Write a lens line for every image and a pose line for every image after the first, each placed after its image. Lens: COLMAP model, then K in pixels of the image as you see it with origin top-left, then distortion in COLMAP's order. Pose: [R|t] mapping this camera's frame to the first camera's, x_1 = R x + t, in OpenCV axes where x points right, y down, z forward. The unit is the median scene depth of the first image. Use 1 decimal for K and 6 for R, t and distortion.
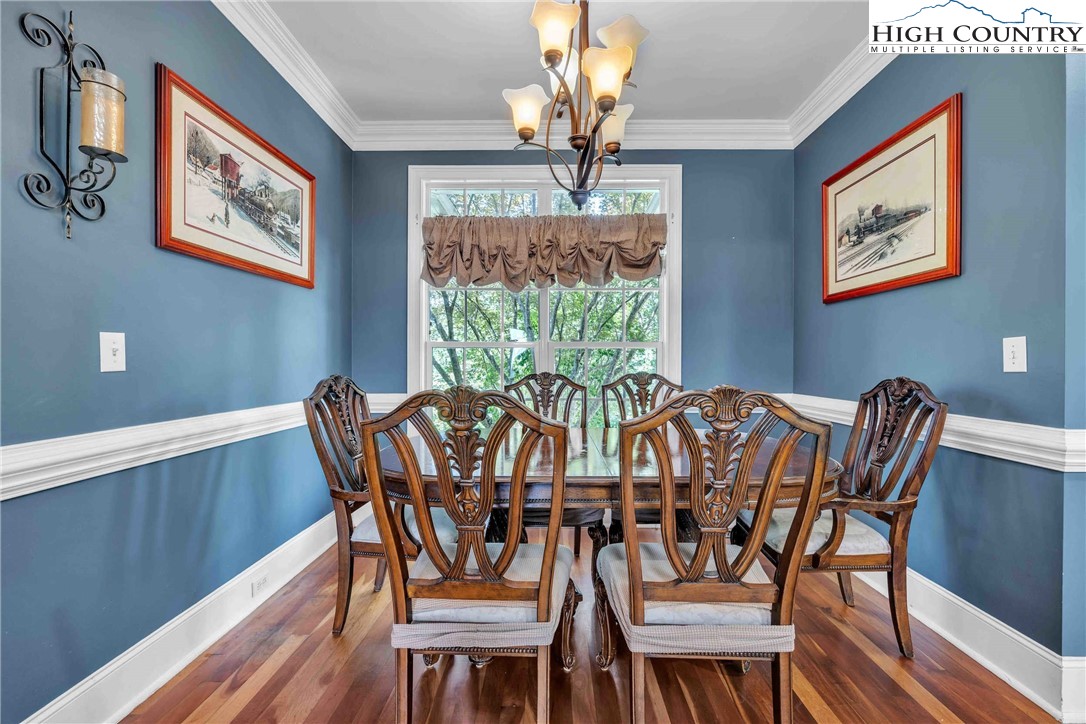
lens RADIAL K [[446.4, 0, 540.5], [0, 446.4, 363.7], [0, 0, 1]] dist [-0.012036, -0.001180]
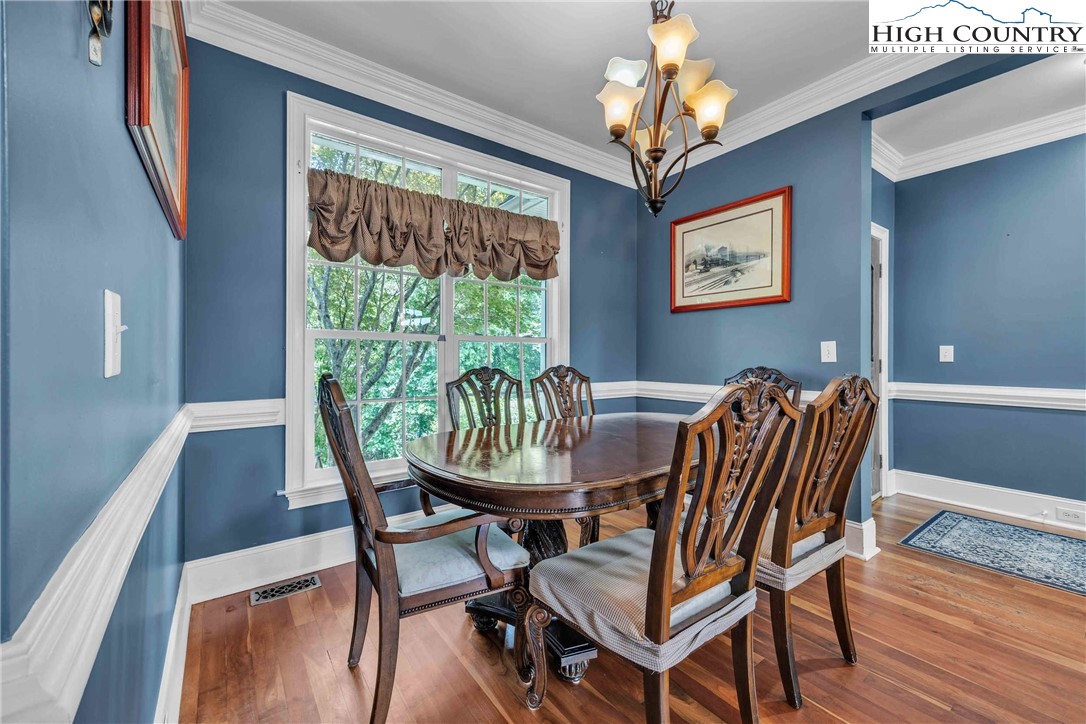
lens RADIAL K [[446.4, 0, 545.2], [0, 446.4, 360.2], [0, 0, 1]] dist [-0.012036, -0.001180]
pose [[0.800718, 0.000846, 0.599041, -0.464481], [0.002261, 0.999988, -0.004434, 0.009935], [-0.599037, 0.004905, 0.800706, 0.167257]]
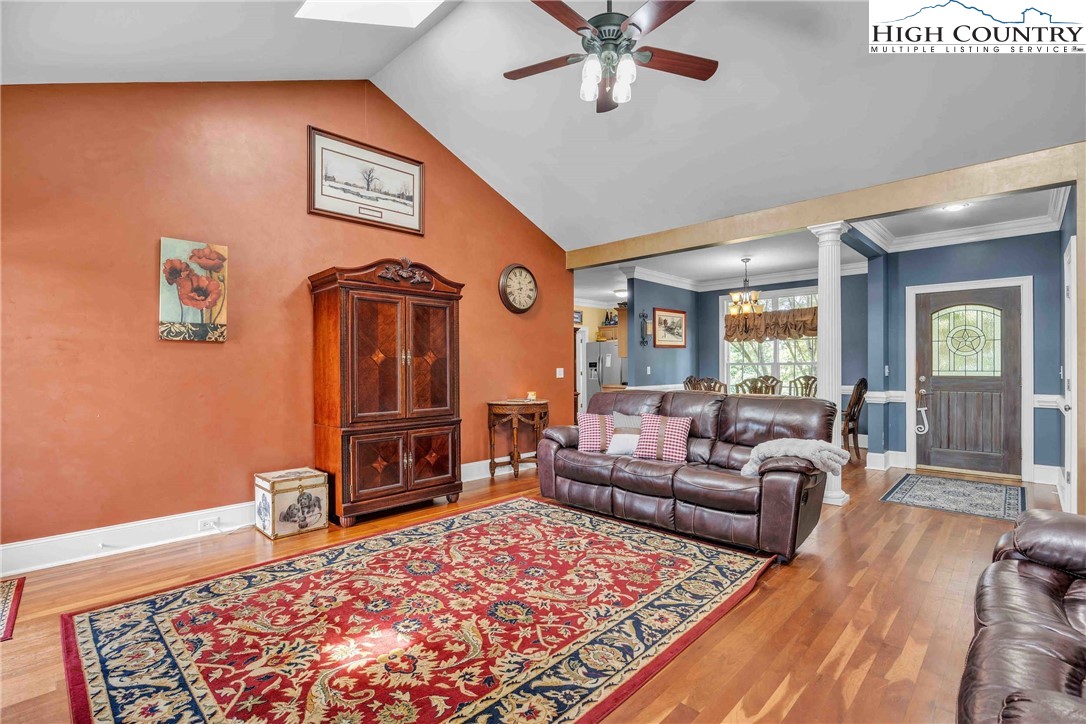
lens RADIAL K [[505.1, 0, 557.9], [0, 505.1, 366.6], [0, 0, 1]] dist [-0.018372, 0.001223]
pose [[0.743958, -0.006130, -0.668198, 1.130728], [0.007274, 0.999973, -0.001076, -0.039537], [0.668187, -0.004060, 0.743983, -2.133776]]
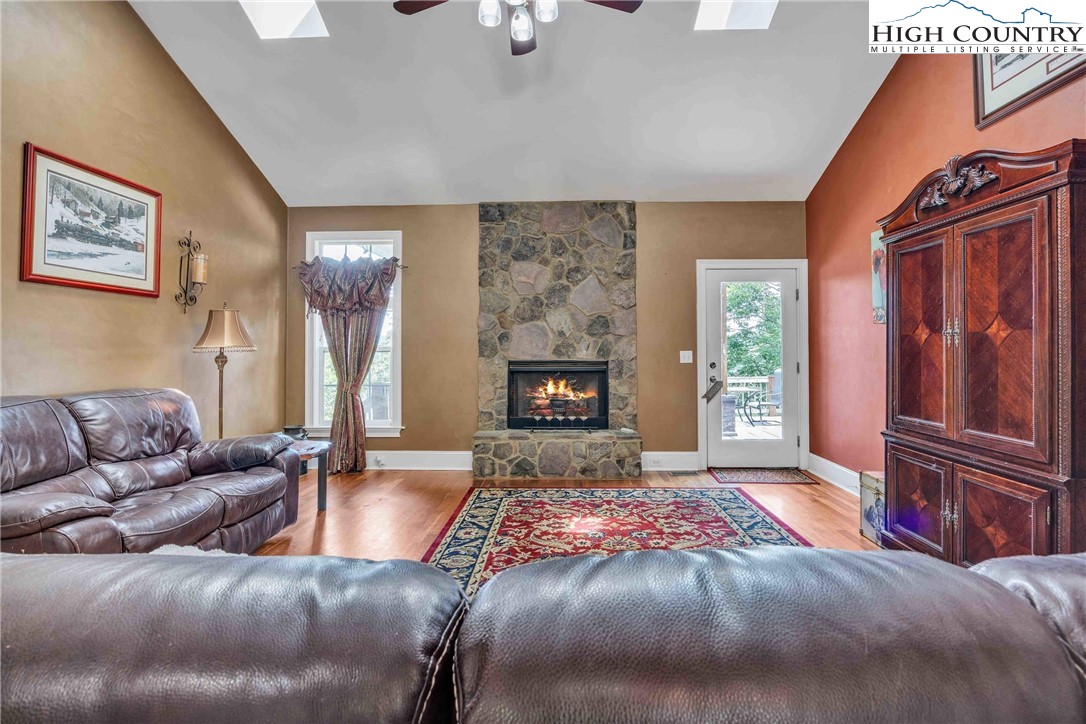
lens RADIAL K [[505.1, 0, 546.6], [0, 505.1, 342.4], [0, 0, 1]] dist [-0.018372, 0.001223]
pose [[-0.999778, -0.004335, 0.020618, 0.392289], [-0.004550, 0.999936, -0.010393, -0.044651], [-0.020572, -0.010484, -0.999733, -0.297820]]
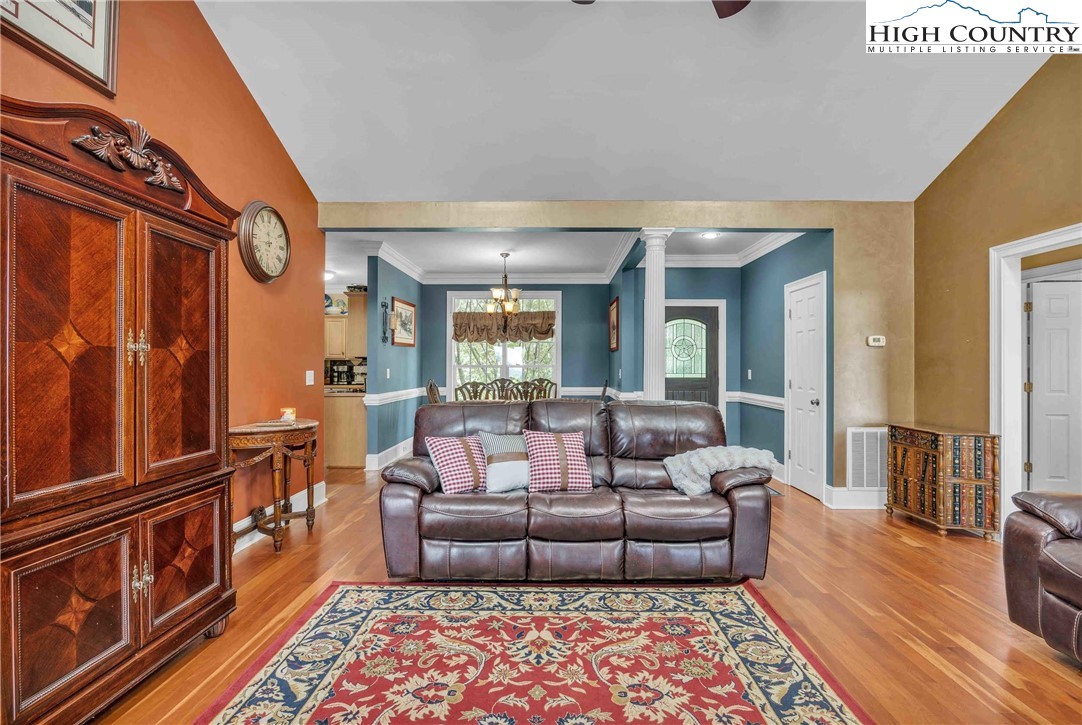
lens RADIAL K [[503.2, 0, 549.4], [0, 503.2, 365.2], [0, 0, 1]] dist [-0.018372, 0.001223]
pose [[0.999892, -0.002160, 0.014512, 0.245356], [0.002204, 0.999993, -0.003018, -0.046713], [-0.014505, 0.003050, 0.999890, -1.962718]]
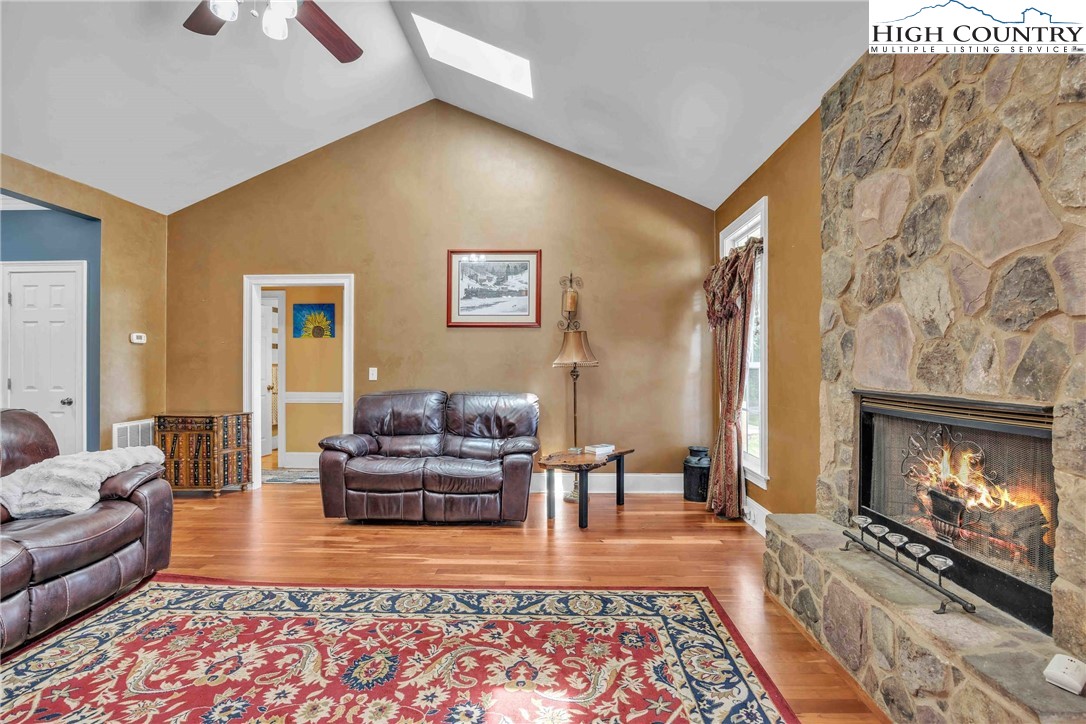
lens RADIAL K [[493.7, 0, 547.4], [0, 493.7, 363.0], [0, 0, 1]] dist [-0.011505, -0.000053]
pose [[0.003015, -0.003111, 0.999991, -0.390058], [0.000932, 0.999995, 0.003109, -0.047275], [-0.999995, 0.000923, 0.003018, -1.738438]]
